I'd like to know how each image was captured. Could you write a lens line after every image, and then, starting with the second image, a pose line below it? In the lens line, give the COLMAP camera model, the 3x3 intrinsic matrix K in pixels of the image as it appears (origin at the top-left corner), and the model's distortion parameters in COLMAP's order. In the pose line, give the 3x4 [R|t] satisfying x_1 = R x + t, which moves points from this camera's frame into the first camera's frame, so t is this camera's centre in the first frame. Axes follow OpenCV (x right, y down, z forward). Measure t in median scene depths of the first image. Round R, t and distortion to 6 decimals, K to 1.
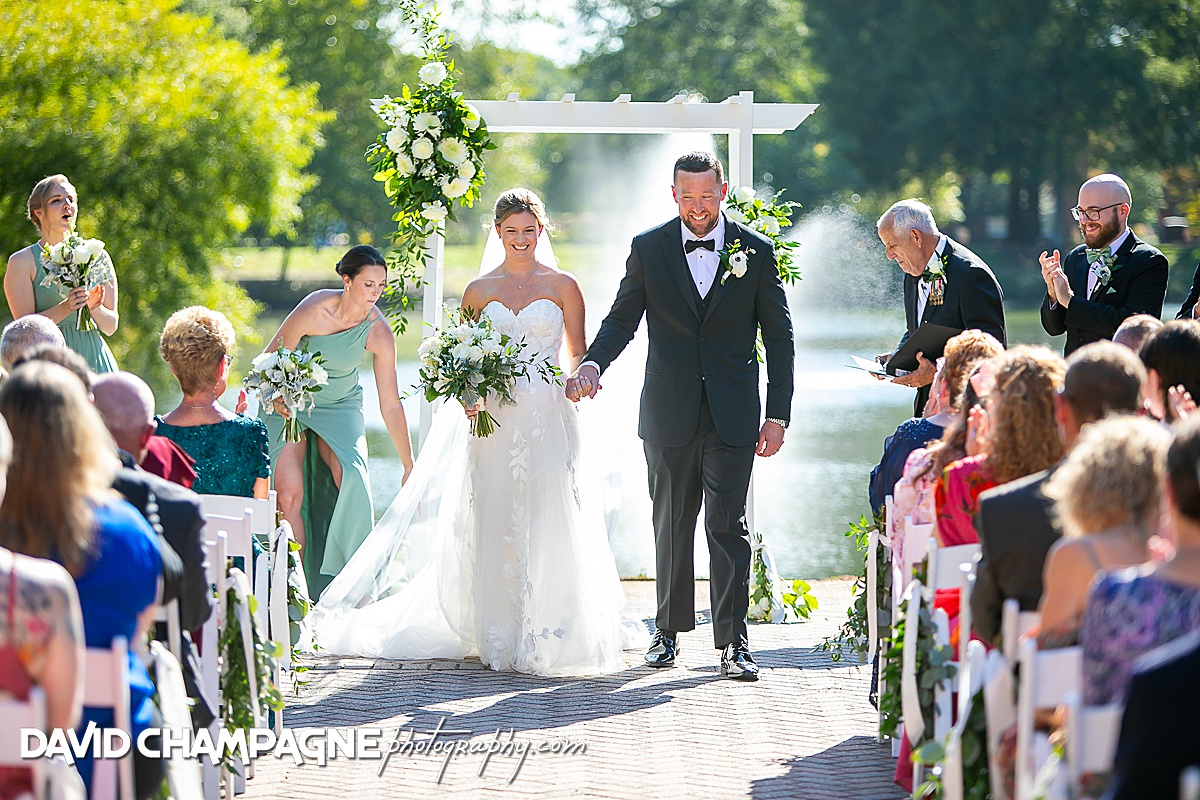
lens RADIAL K [[4834.5, 0, 600.0], [0, 4834.5, 400.0], [0, 0, 1]] dist [0.092884, -5.376466]
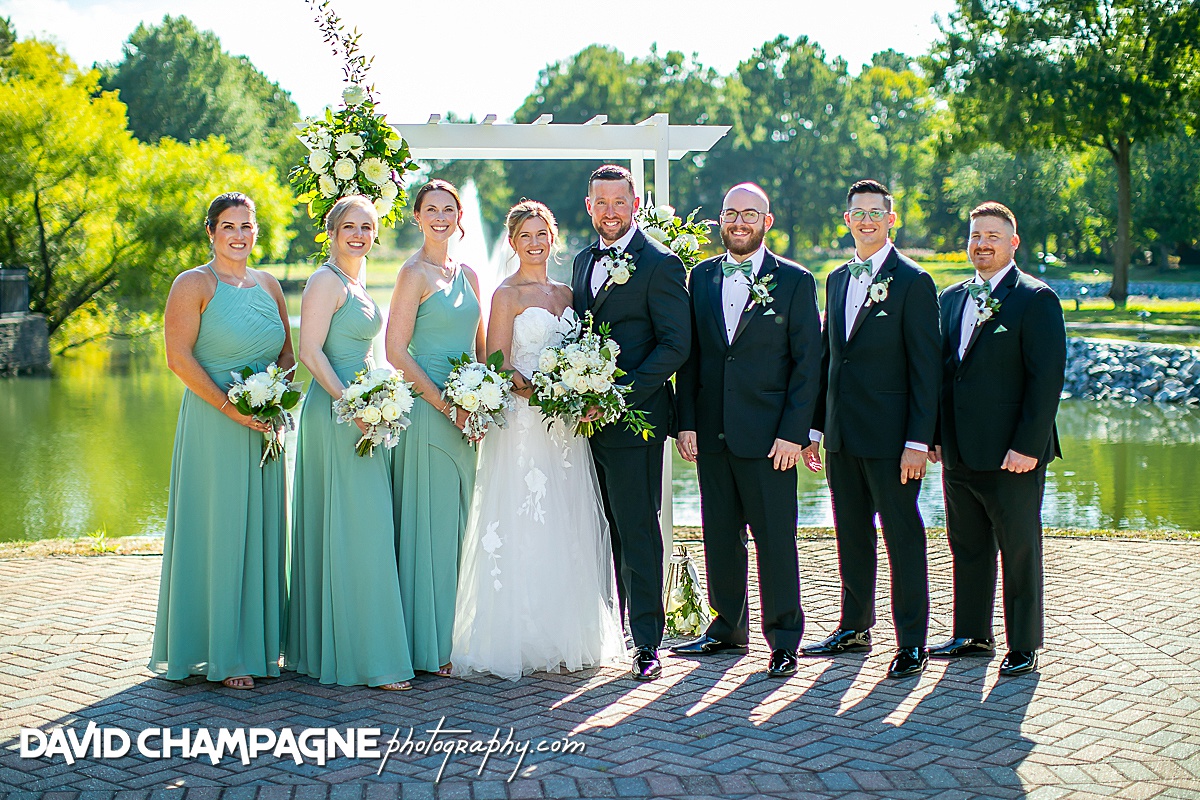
lens RADIAL K [[1802.9, 0, 600.0], [0, 1802.9, 400.0], [0, 0, 1]] dist [-0.230372, 0.026878]
pose [[0.994597, -0.015238, 0.102686, -0.023000], [0.010654, 0.998929, 0.045036, -0.020486], [-0.103263, -0.043699, 0.993694, 0.626636]]
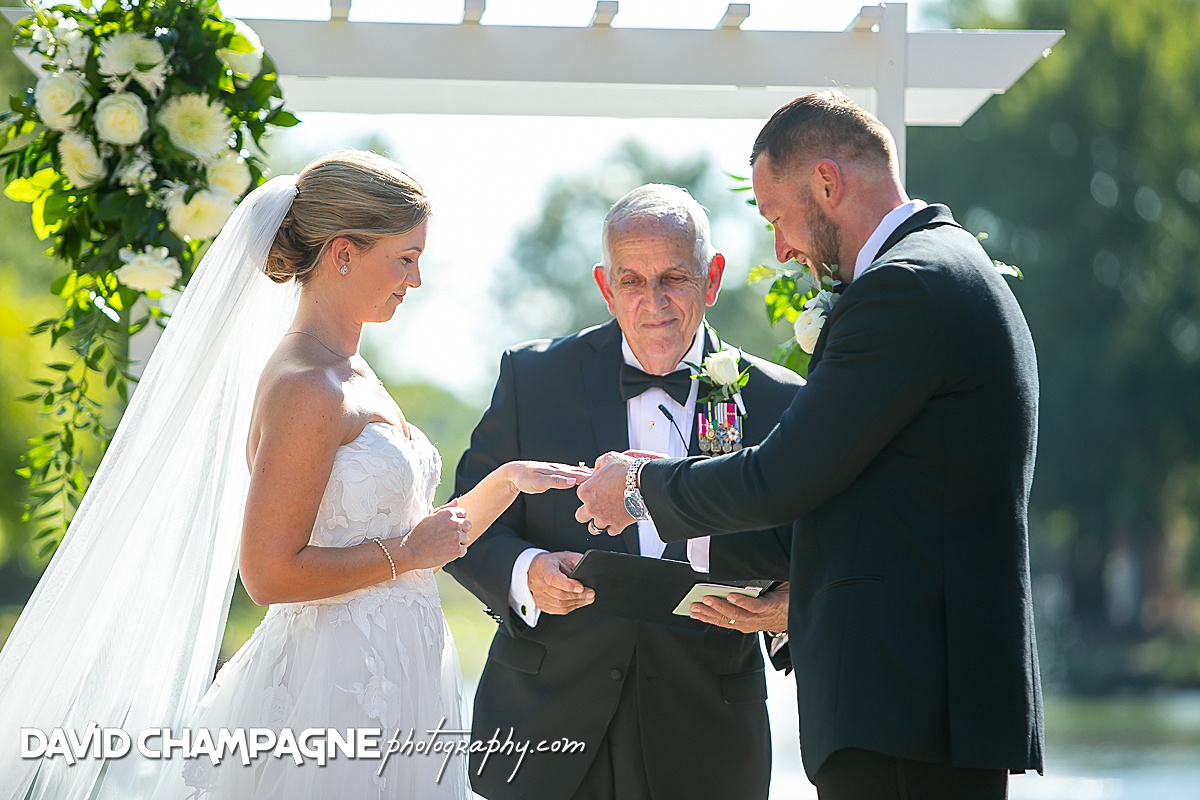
lens RADIAL K [[5928.2, 0, 600.0], [0, 5928.2, 400.0], [0, 0, 1]] dist [1.224082, 1.101222]
pose [[0.999897, 0.007538, 0.012189, -0.001510], [-0.006640, 0.997371, -0.072154, 0.009194], [-0.012701, 0.072066, 0.997319, 0.485826]]
